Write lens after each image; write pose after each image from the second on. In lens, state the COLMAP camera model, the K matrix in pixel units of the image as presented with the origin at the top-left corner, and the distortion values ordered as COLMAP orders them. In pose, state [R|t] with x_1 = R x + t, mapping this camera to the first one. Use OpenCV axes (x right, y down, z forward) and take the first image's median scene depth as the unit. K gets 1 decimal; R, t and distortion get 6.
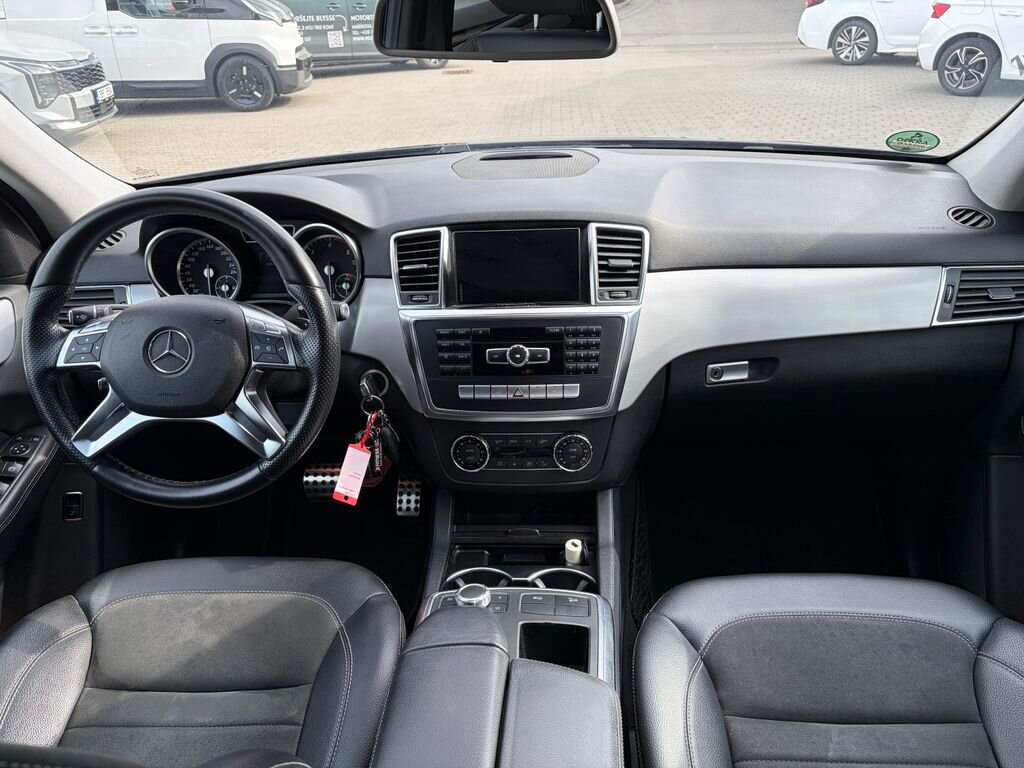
lens RADIAL K [[771.4, 0, 512.0], [0, 771.4, 384.0], [0, 0, 1]] dist [0.001952, 0.000457]
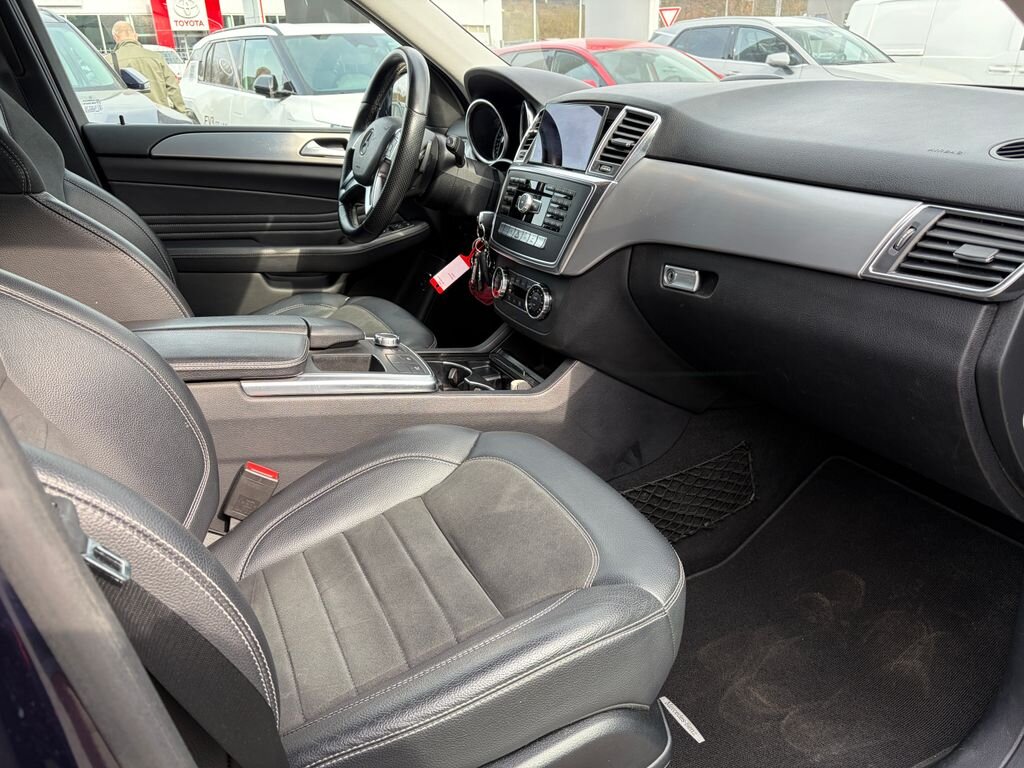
lens RADIAL K [[771.4, 0, 512.0], [0, 771.4, 384.0], [0, 0, 1]] dist [0.001952, 0.000457]
pose [[0.482782, 0.350075, -0.802726, 1.003503], [-0.395953, 0.904841, 0.156470, 0.036565], [0.781116, 0.242301, 0.575455, 0.342829]]
